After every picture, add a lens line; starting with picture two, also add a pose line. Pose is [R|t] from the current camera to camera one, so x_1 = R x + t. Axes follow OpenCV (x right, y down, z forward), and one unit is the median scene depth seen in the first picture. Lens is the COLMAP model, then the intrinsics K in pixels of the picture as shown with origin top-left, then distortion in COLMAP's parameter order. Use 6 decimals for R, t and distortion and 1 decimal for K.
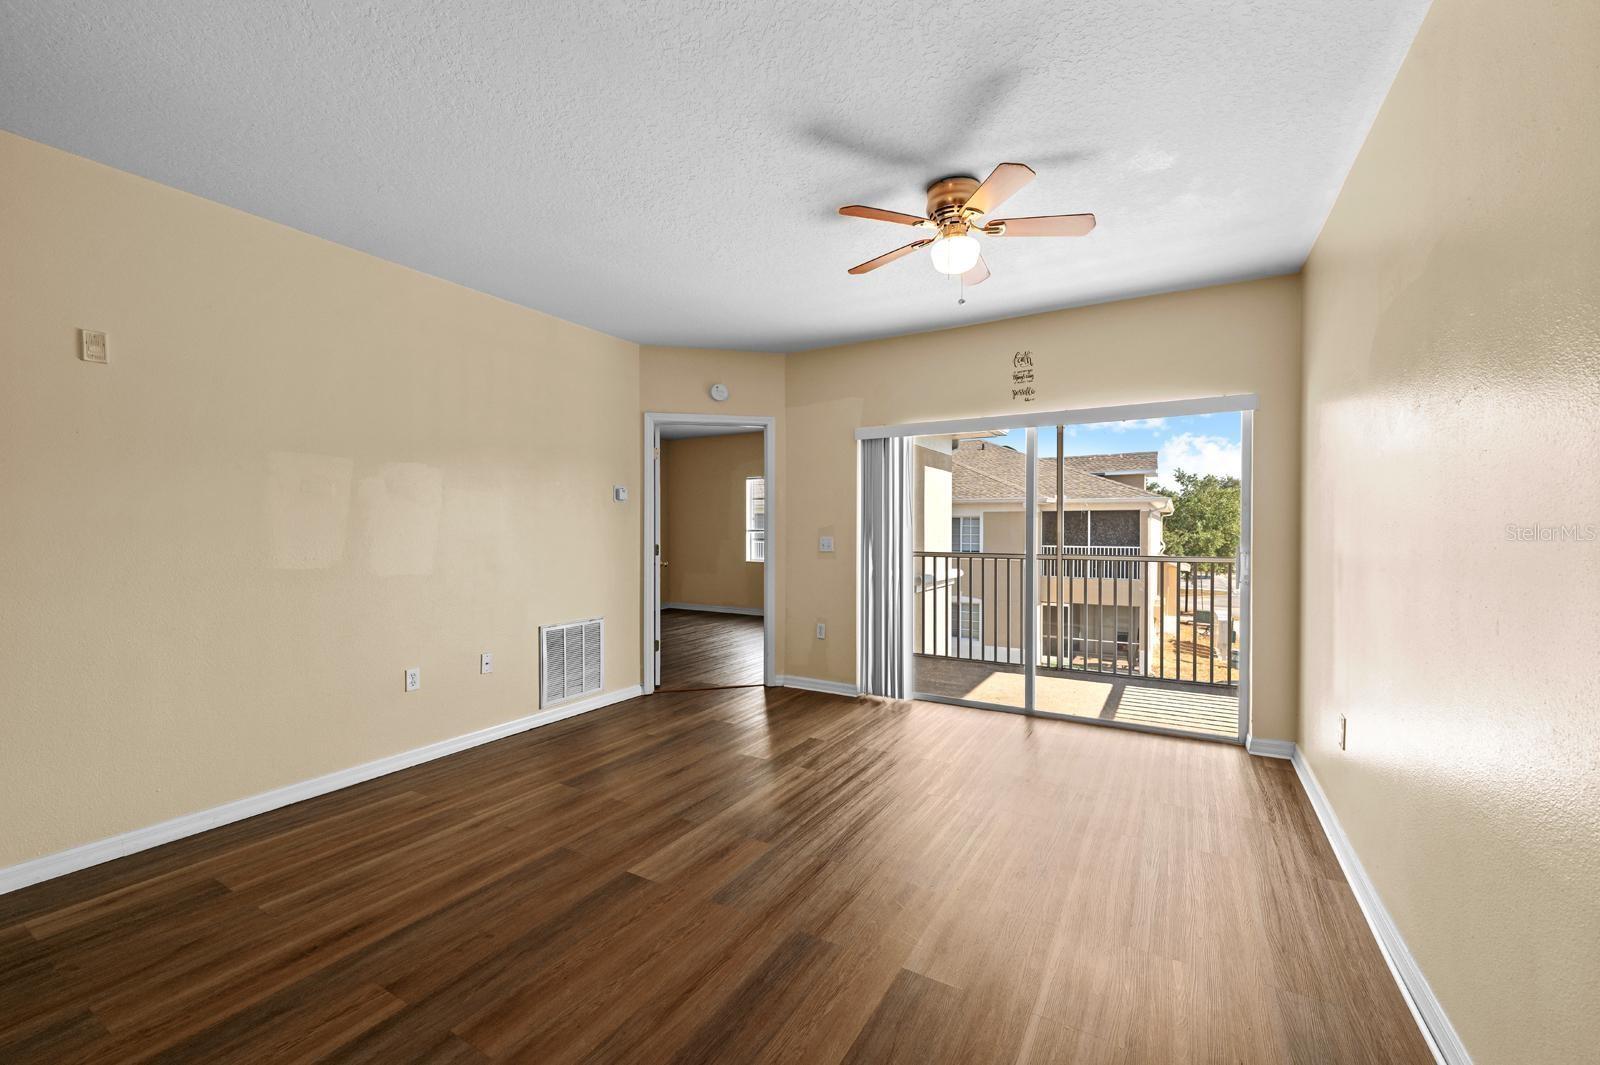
lens RADIAL K [[653.4, 0, 800.0], [0, 653.4, 532.5], [0, 0, 1]] dist [-0.009493, 0.000065]
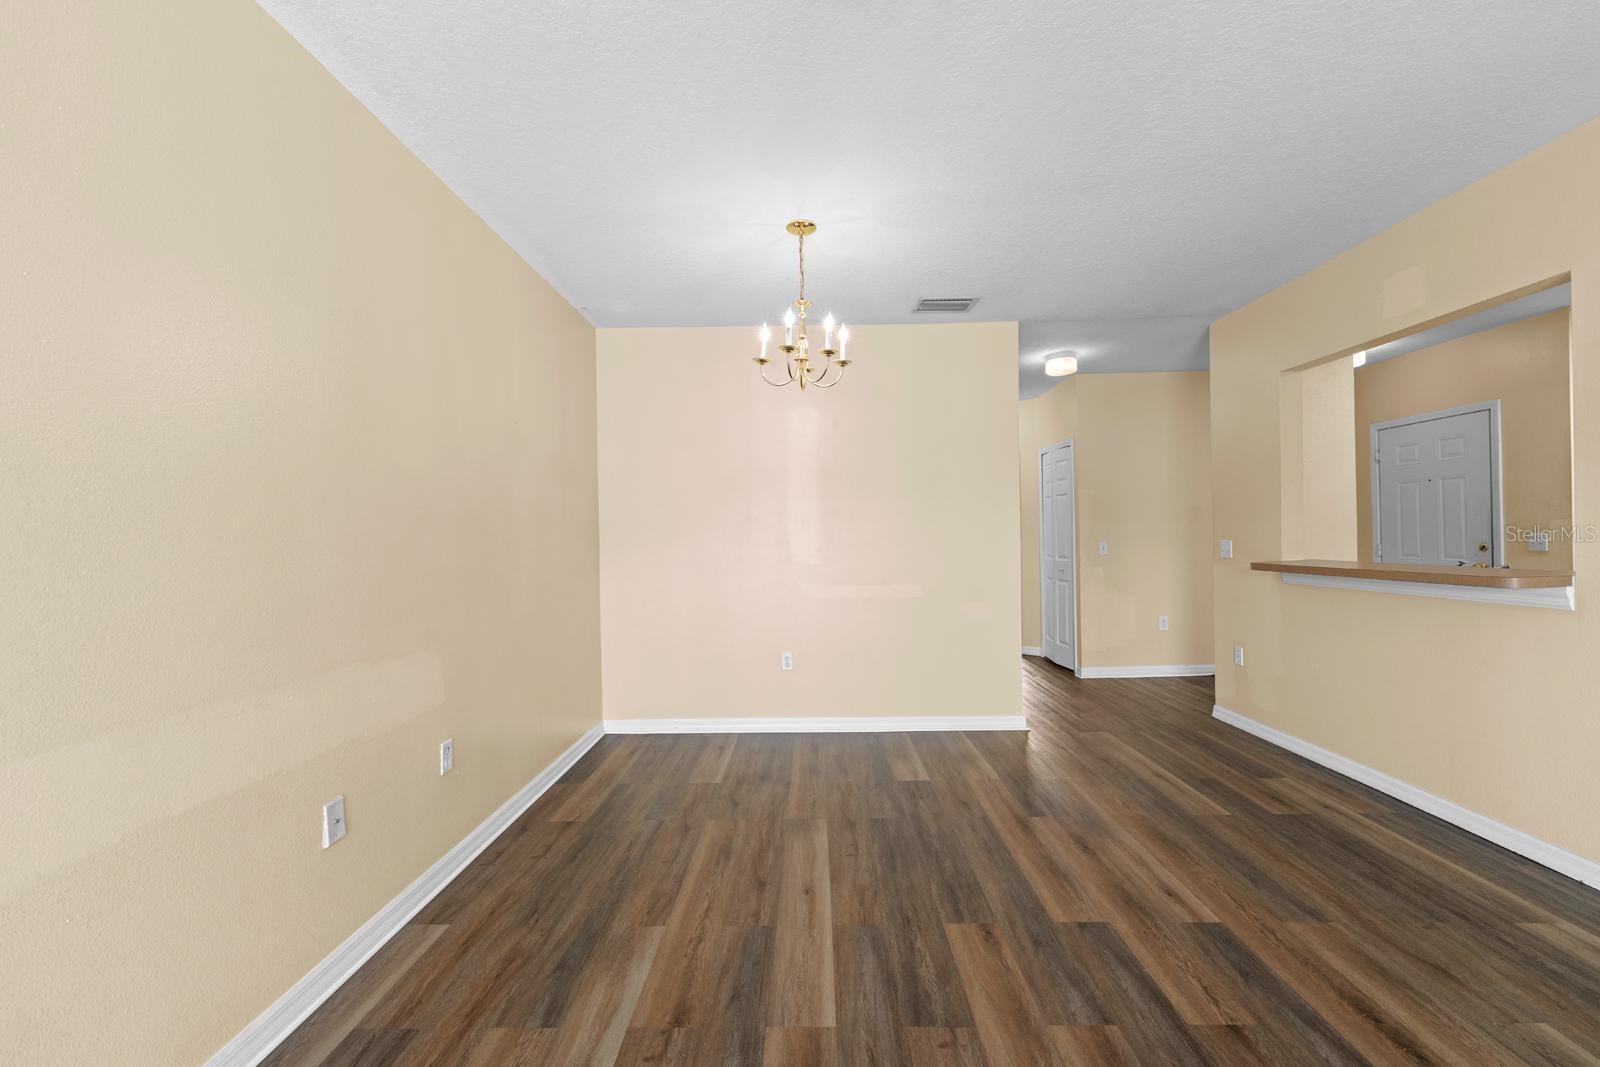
lens RADIAL K [[650.4, 0, 802.4], [0, 650.4, 537.1], [0, 0, 1]] dist [0.000272, -0.000355]
pose [[-0.872894, 0.015827, -0.487653, 0.141093], [0.013640, 0.999875, 0.008037, -0.003452], [0.487719, 0.000364, -0.873000, 0.624532]]
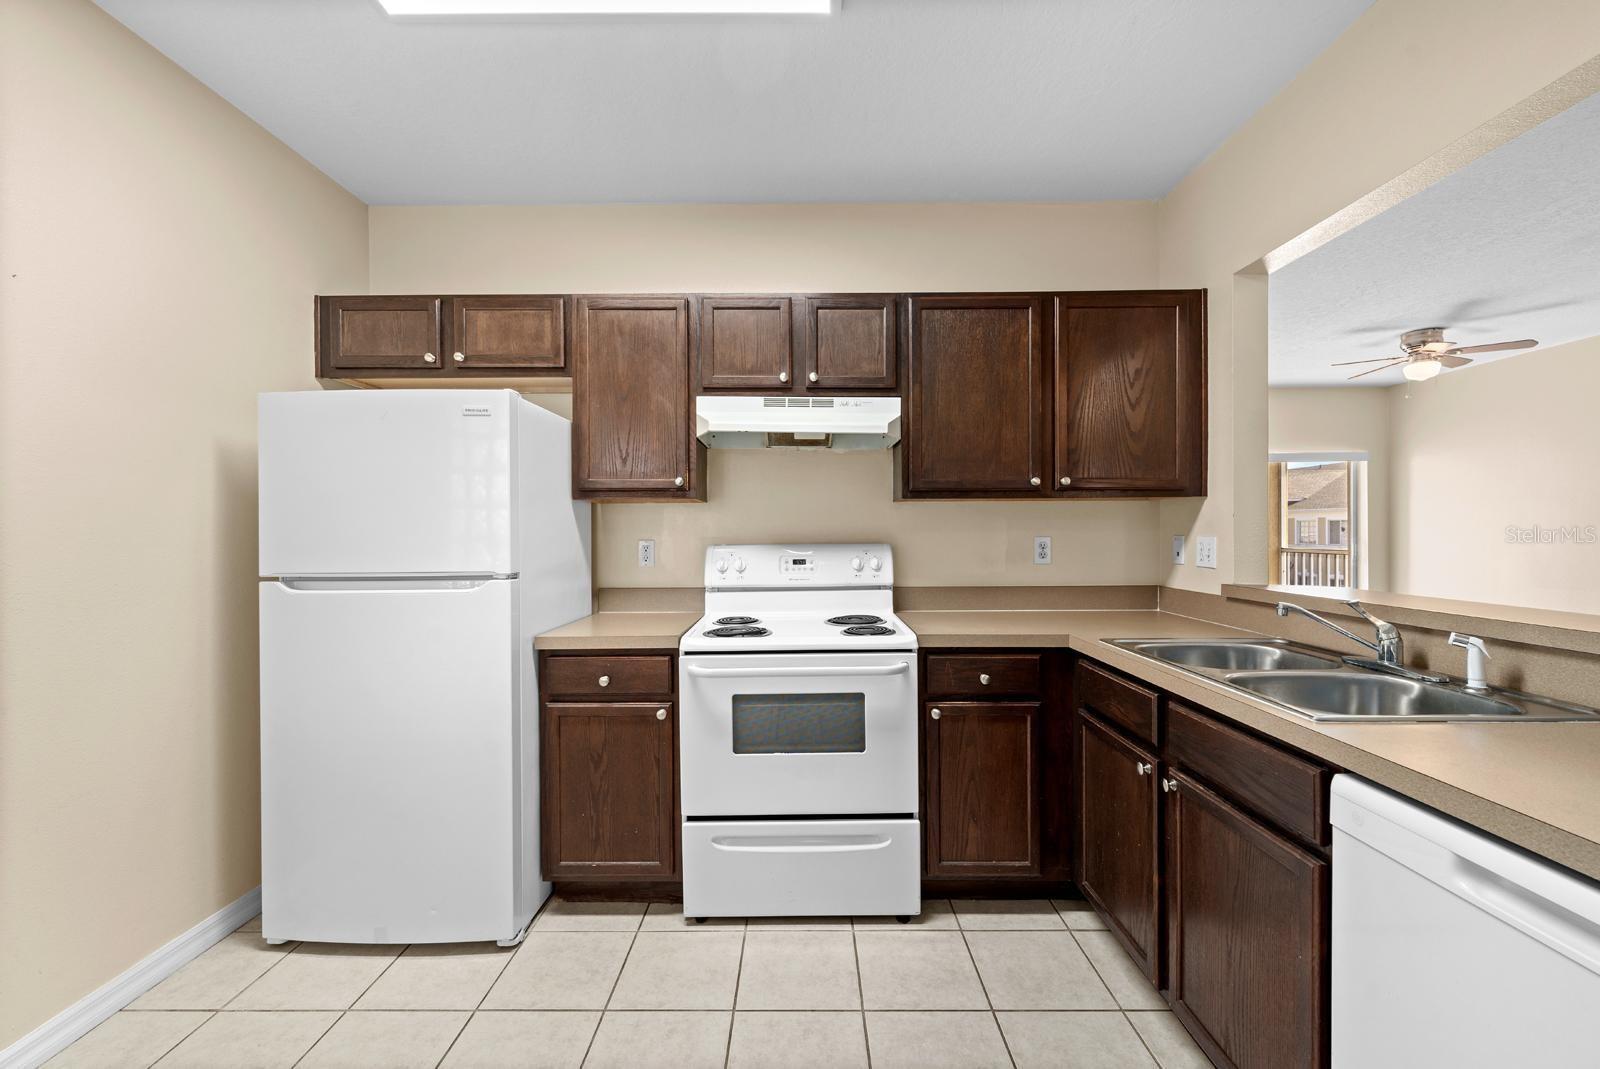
lens RADIAL K [[650.4, 0, 802.4], [0, 650.4, 538.1], [0, 0, 1]] dist [0.000272, -0.000355]
pose [[0.864686, -0.008581, 0.502239, -1.268319], [0.007632, 0.999963, 0.003946, -0.000789], [-0.502254, 0.000421, 0.864720, 0.198957]]
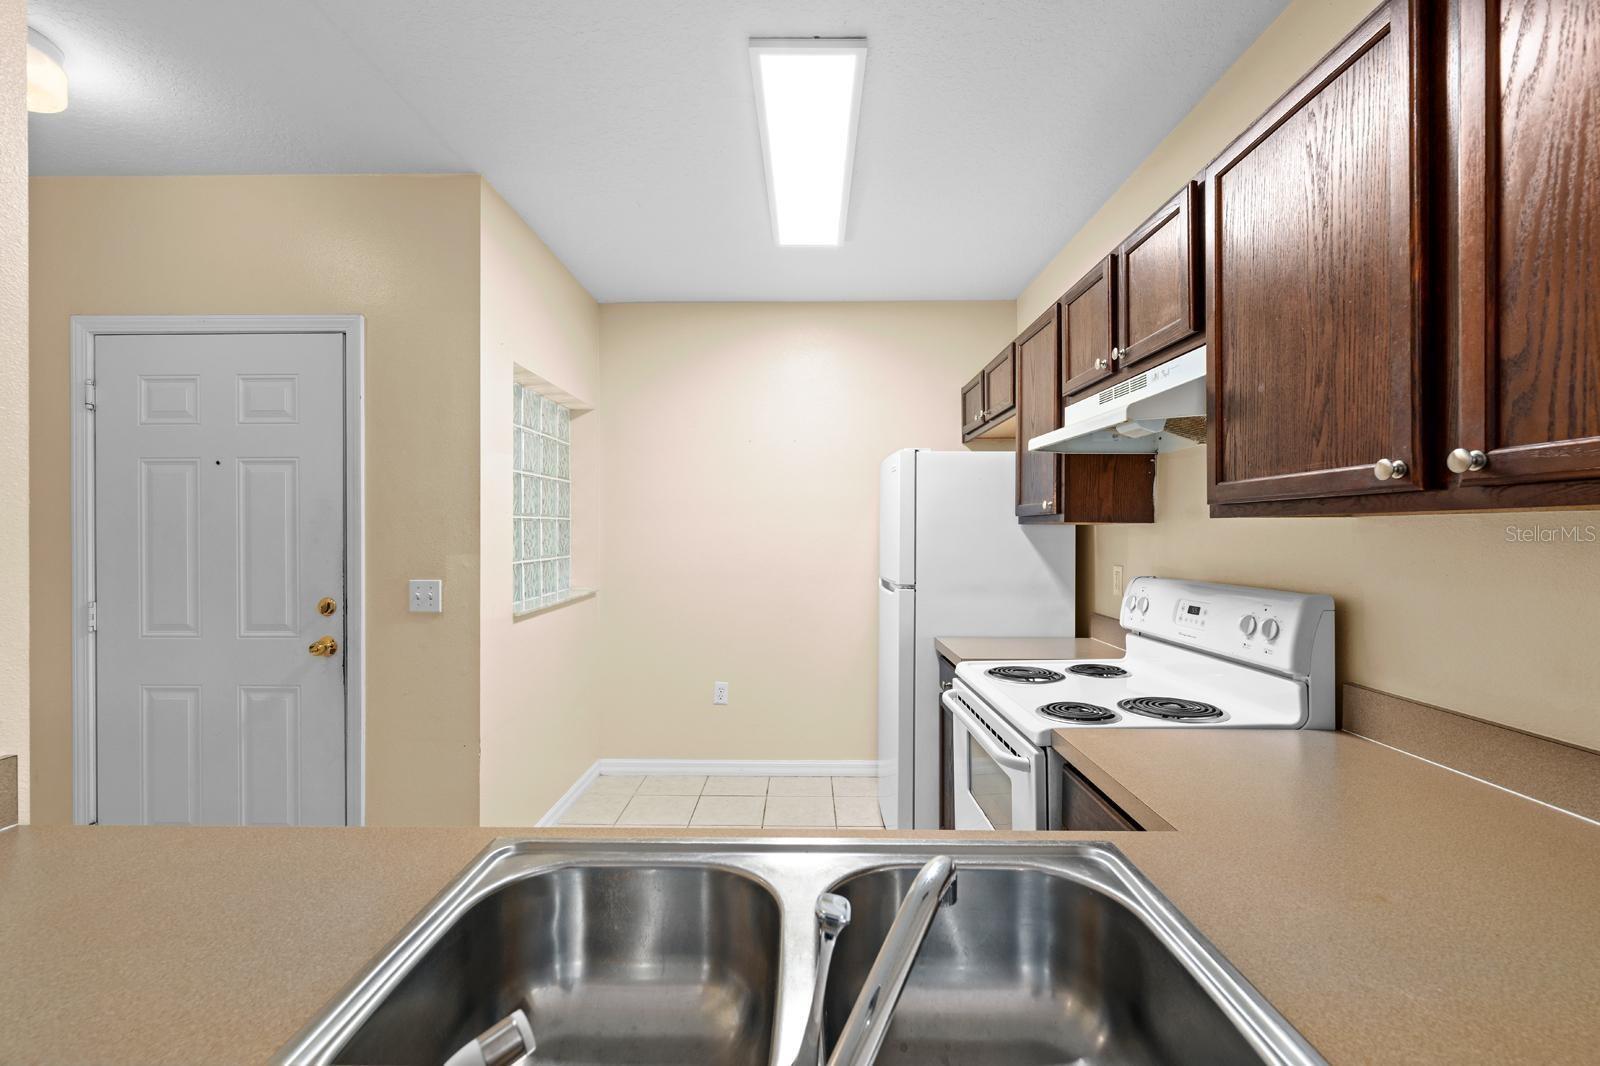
lens RADIAL K [[653.4, 0, 800.0], [0, 653.4, 533.0], [0, 0, 1]] dist [-0.009493, 0.000065]
pose [[0.495279, 0.001637, -0.868732, -0.702350], [-0.005826, 0.999982, -0.001437, -0.024239], [0.868714, 0.005773, 0.495280, 0.310612]]
